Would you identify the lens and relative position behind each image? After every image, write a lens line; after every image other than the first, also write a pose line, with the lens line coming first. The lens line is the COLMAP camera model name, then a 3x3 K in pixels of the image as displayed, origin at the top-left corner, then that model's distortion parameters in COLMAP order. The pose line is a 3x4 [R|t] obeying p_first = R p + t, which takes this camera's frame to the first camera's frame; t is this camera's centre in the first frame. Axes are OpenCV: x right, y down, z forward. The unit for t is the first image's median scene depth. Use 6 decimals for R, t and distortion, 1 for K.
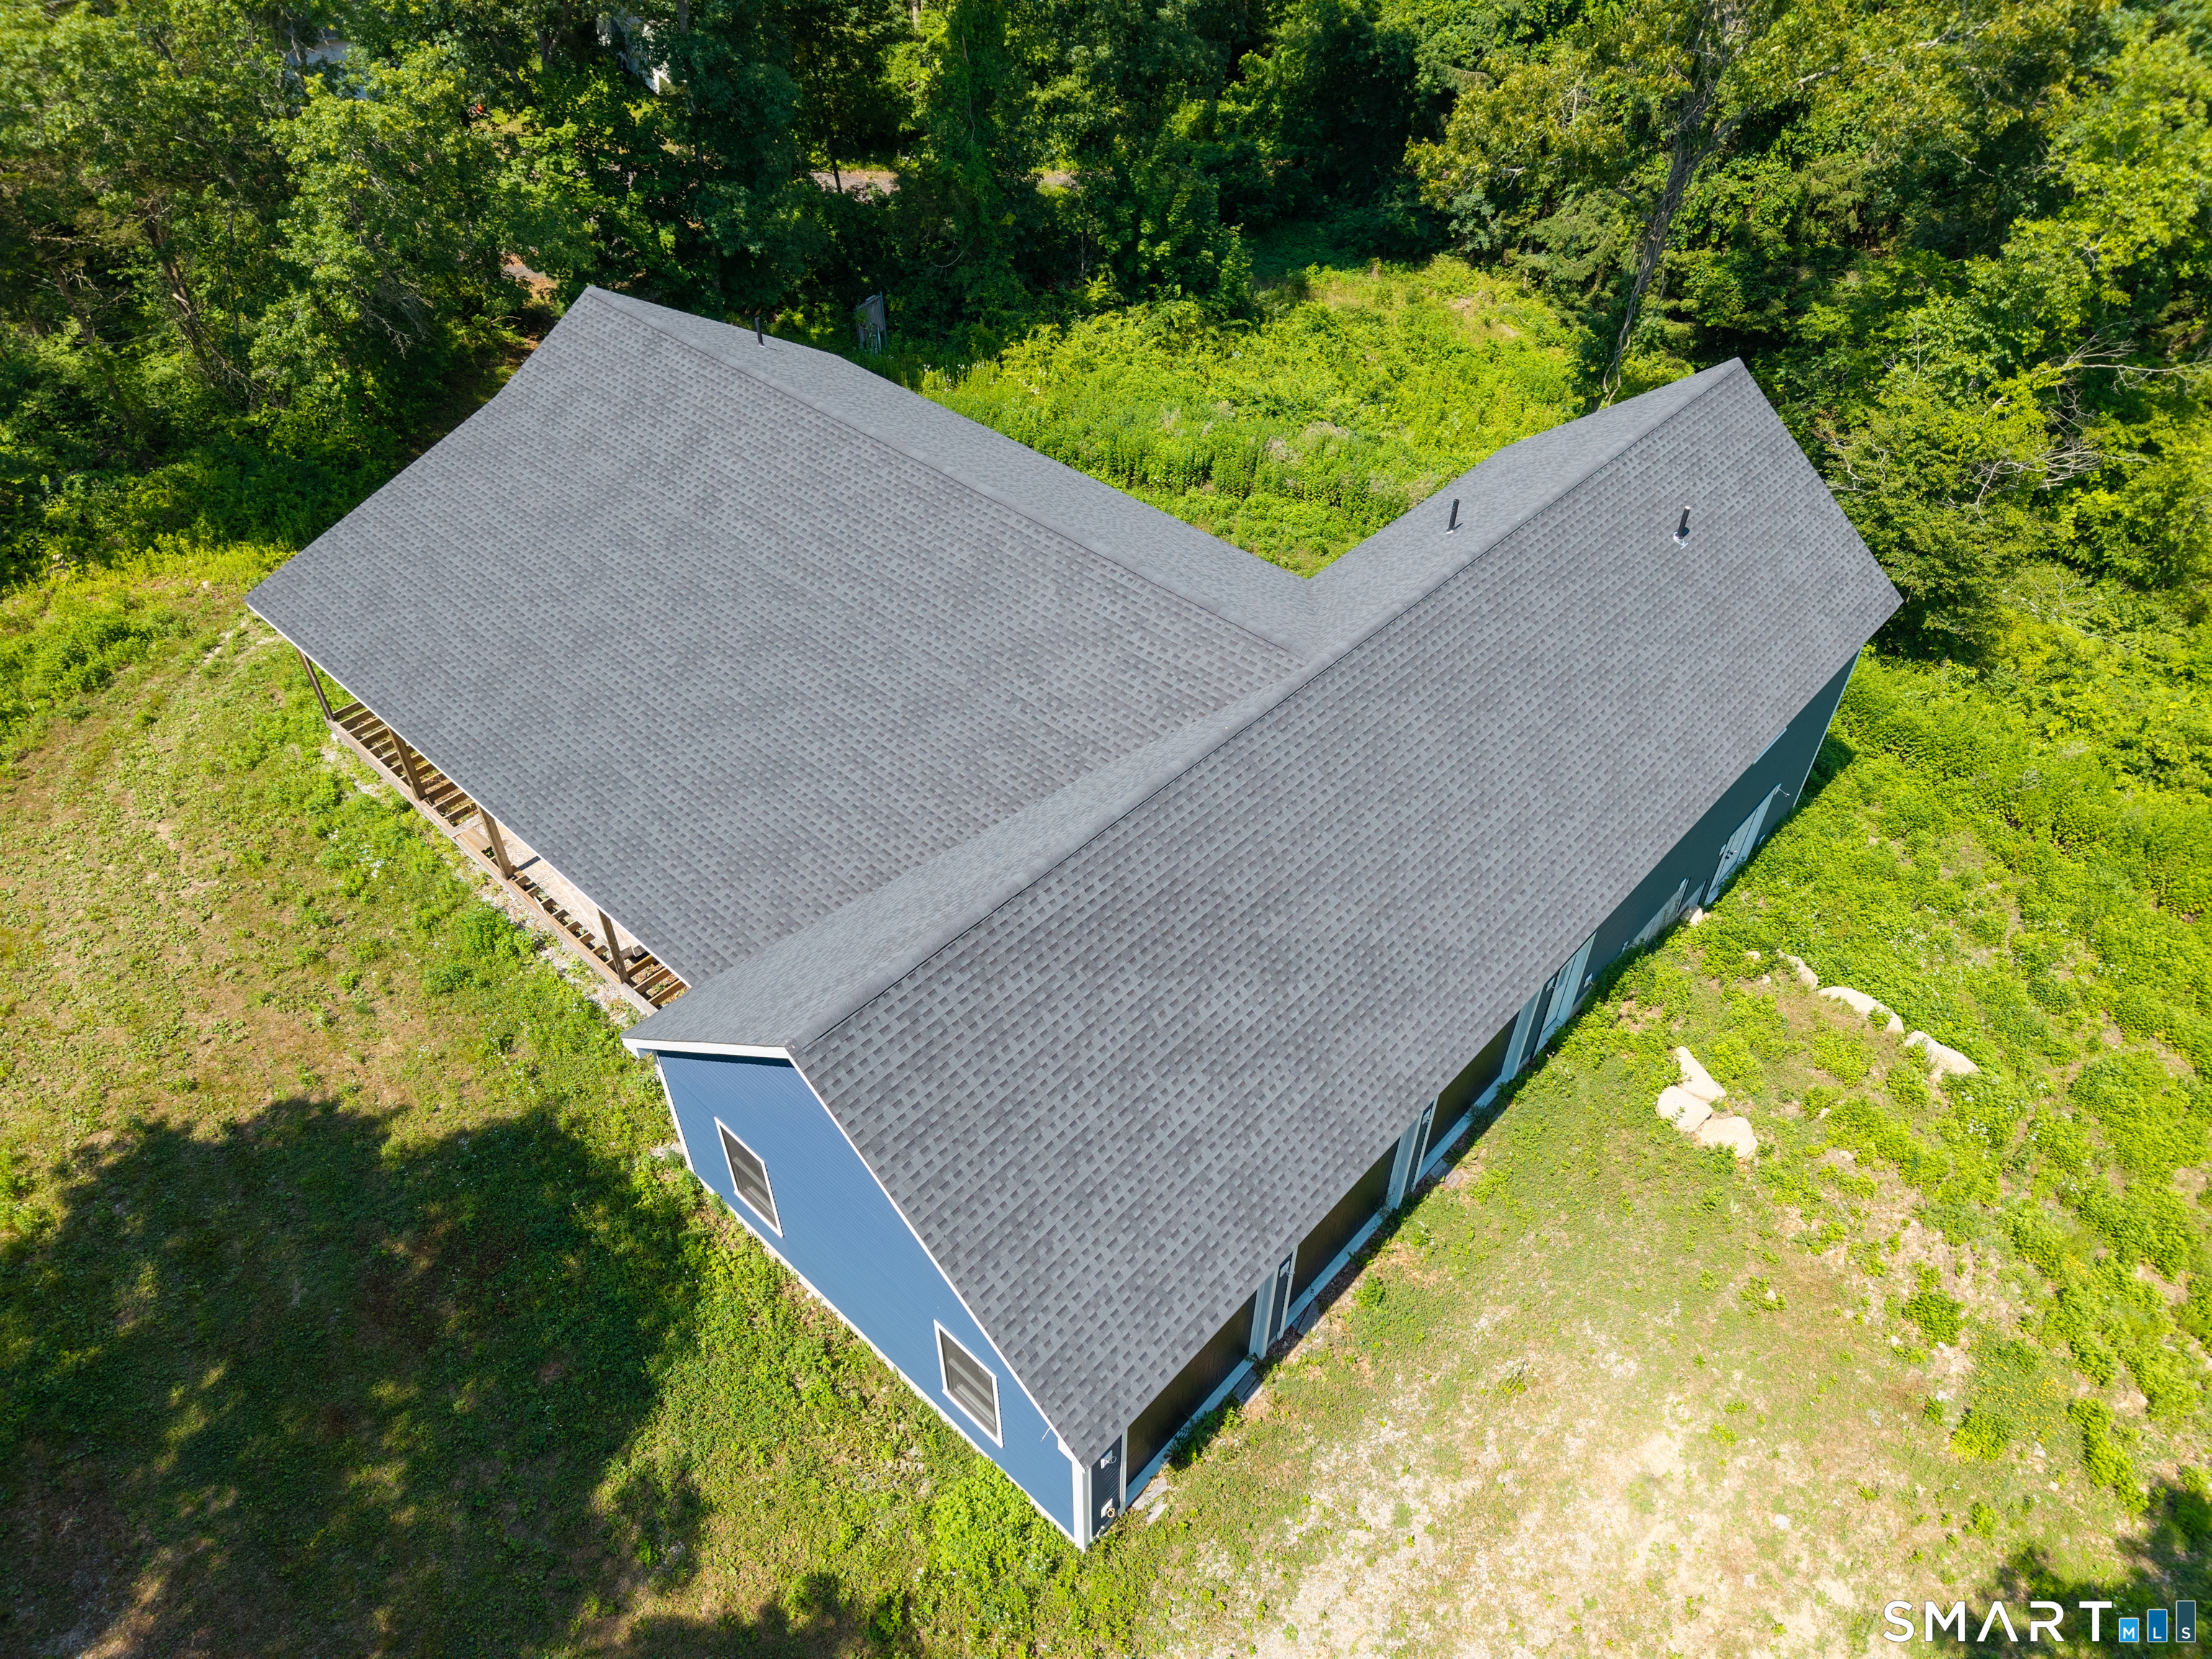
lens RADIAL K [[1477.8, 0, 1104.3], [0, 1477.8, 833.1], [0, 0, 1]] dist [0.023456, -0.019027]
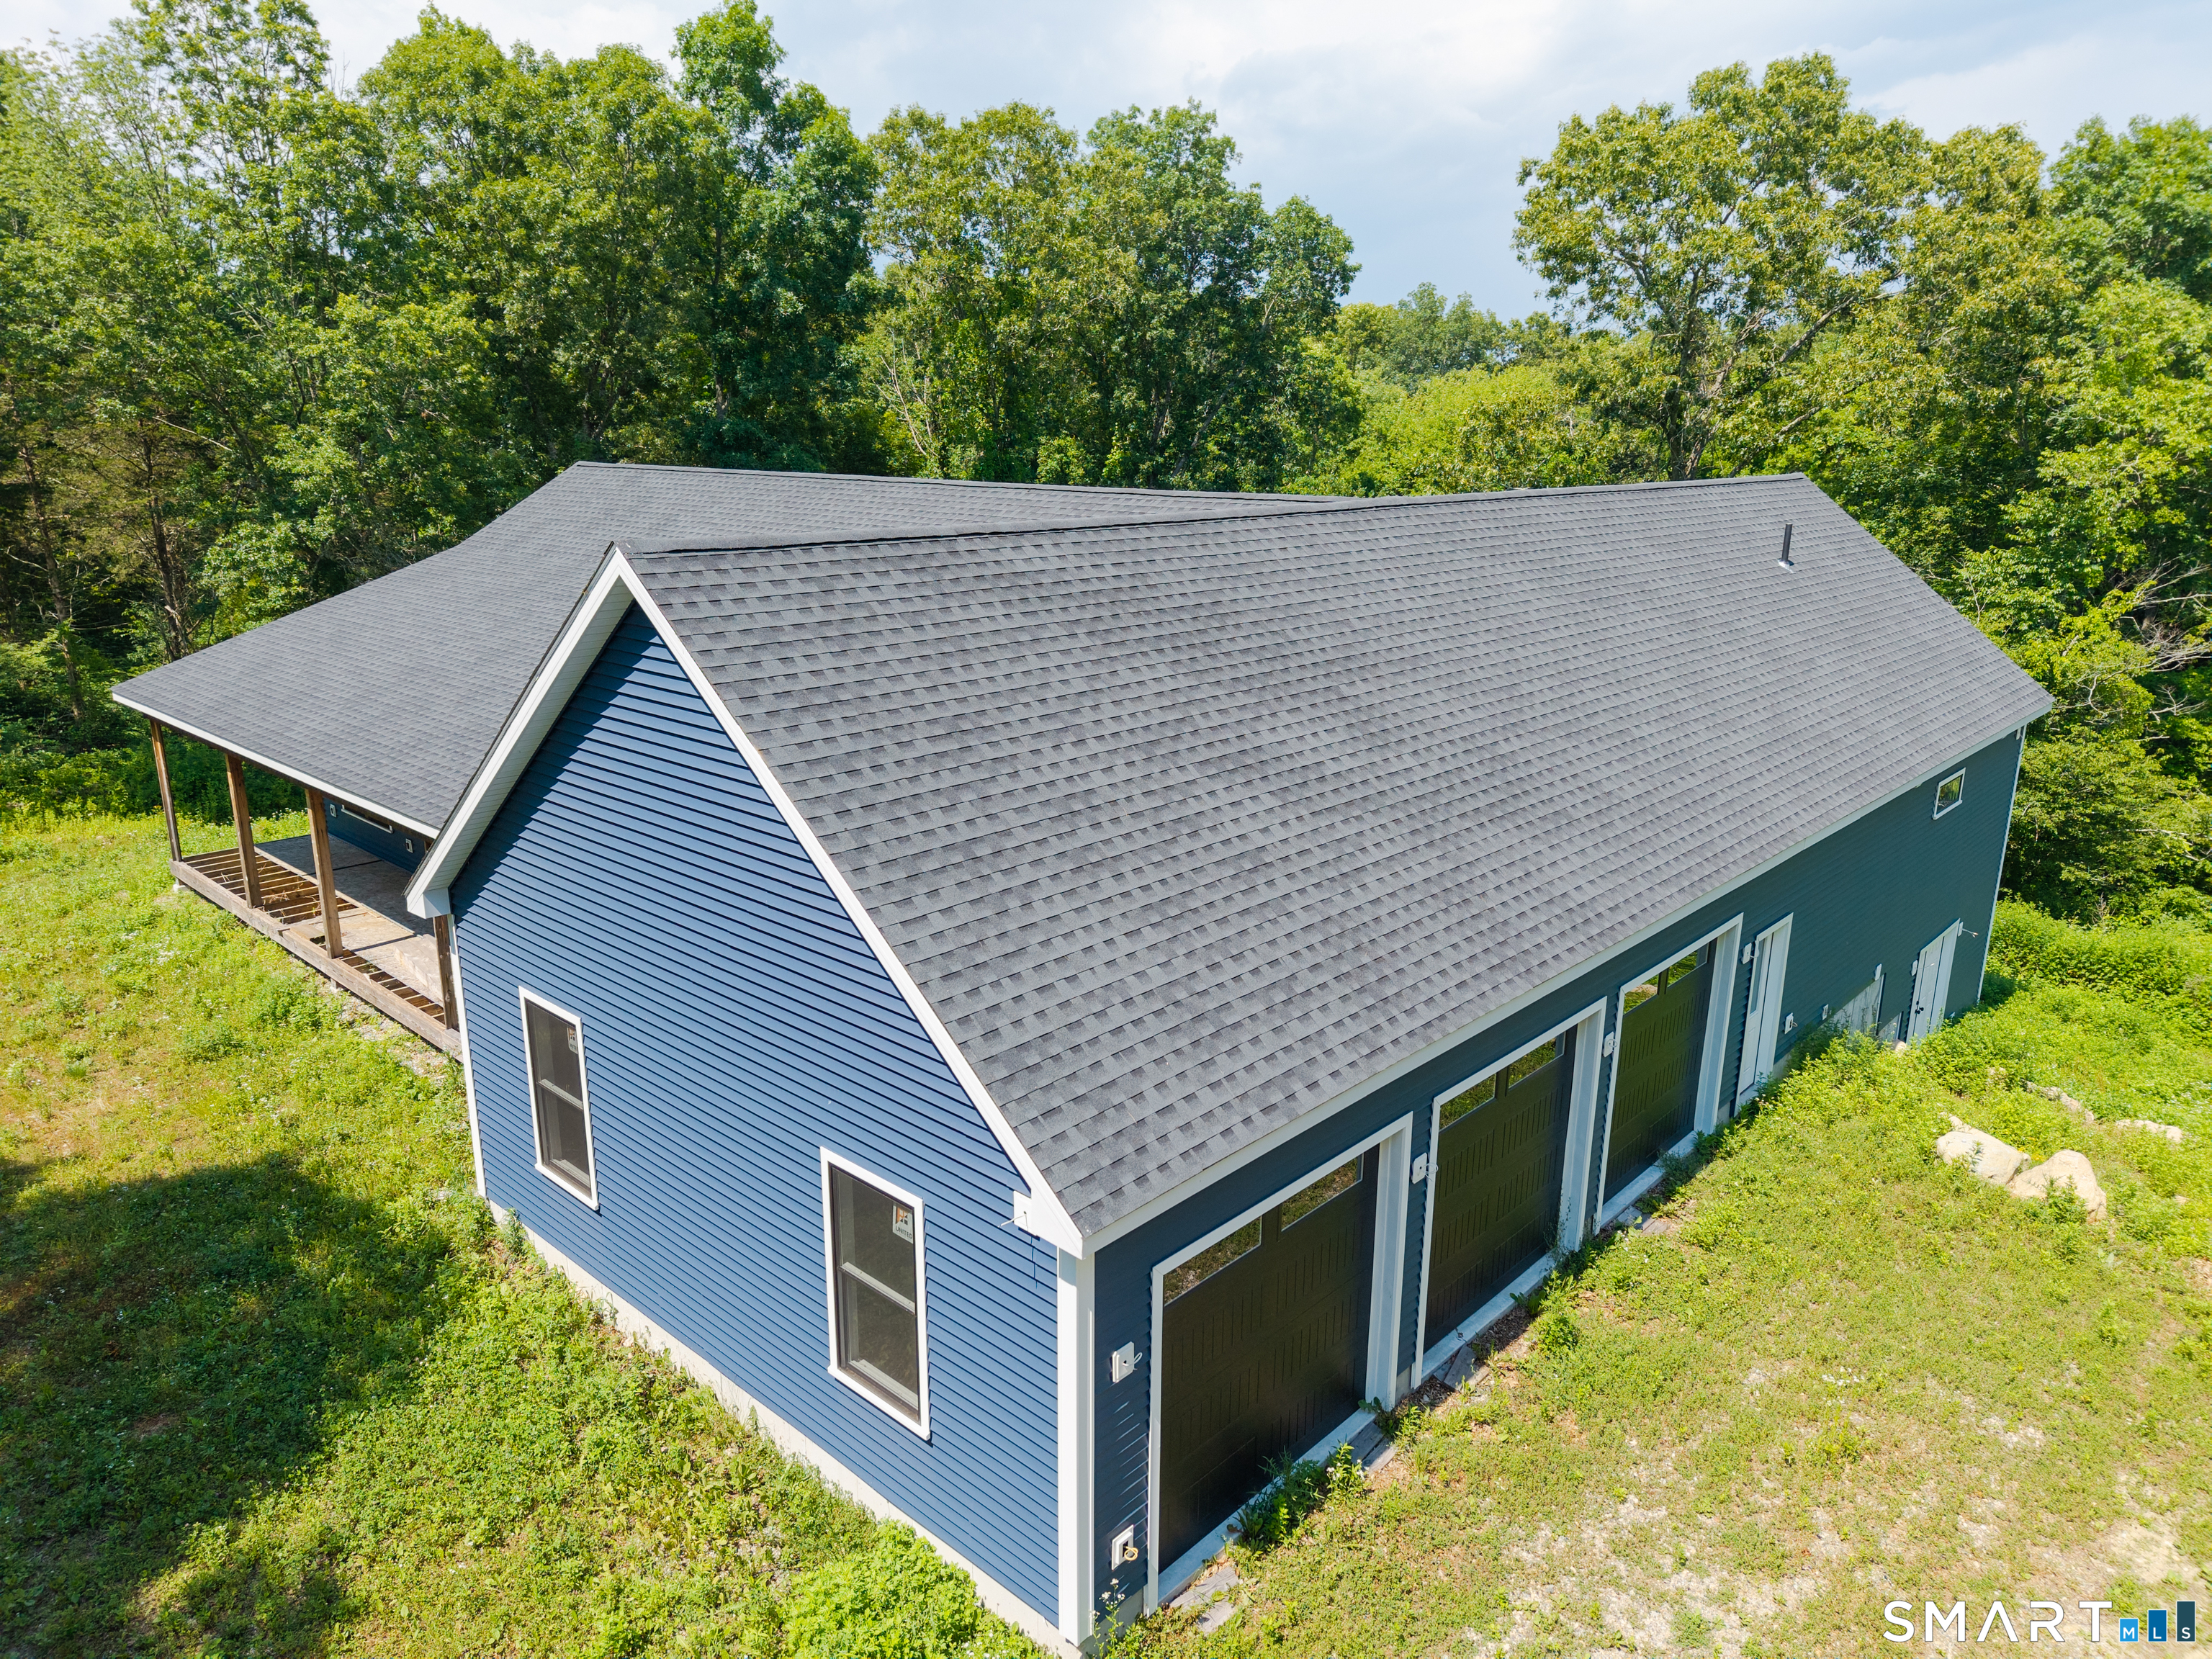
lens RADIAL K [[1477.8, 0, 1115.0], [0, 1477.8, 827.6], [0, 0, 1]] dist [0.023456, -0.019027]
pose [[0.999987, 0.005077, -0.000207, -0.001531], [-0.004599, 0.887149, -0.461461, 0.398481], [-0.002159, 0.461456, 0.887161, 0.362588]]
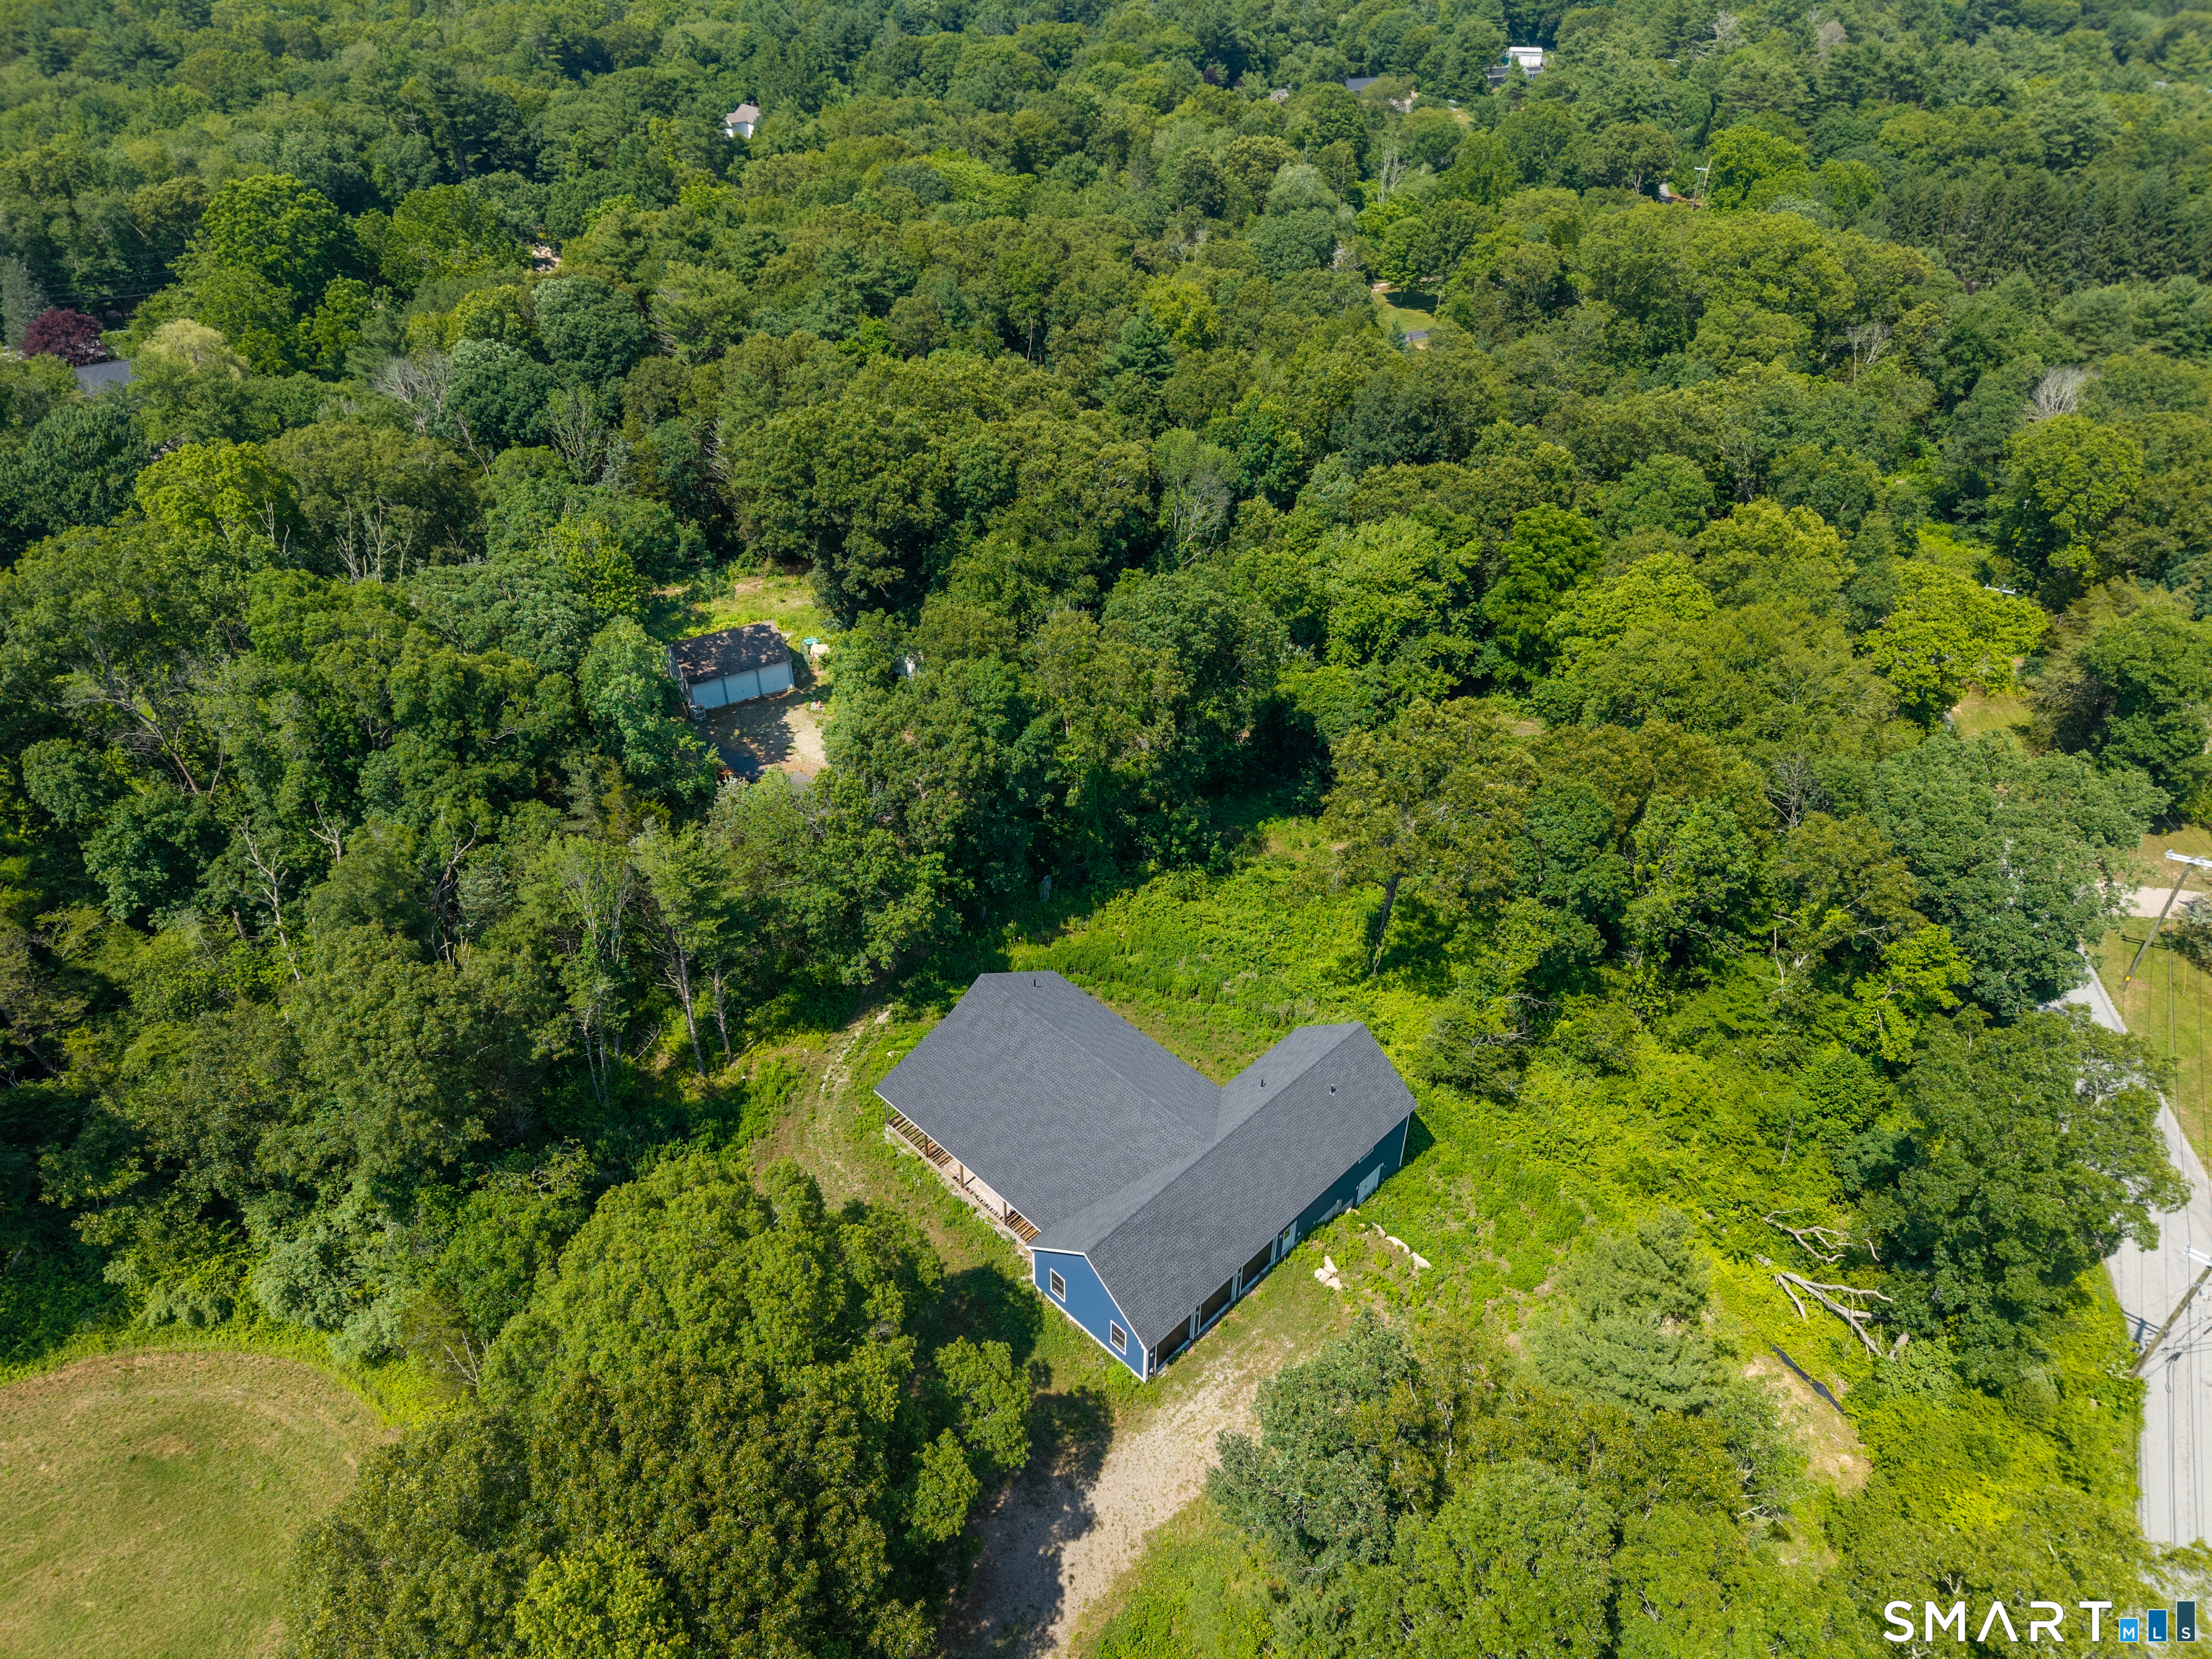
lens RADIAL K [[1477.8, 0, 1103.9], [0, 1477.8, 779.6], [0, 0, 1]] dist [0.023456, -0.019027]
pose [[0.999407, 0.022634, -0.025933, -0.051531], [-0.026109, 0.989432, -0.142629, -0.483079], [0.022430, 0.143222, 0.989436, -2.779871]]
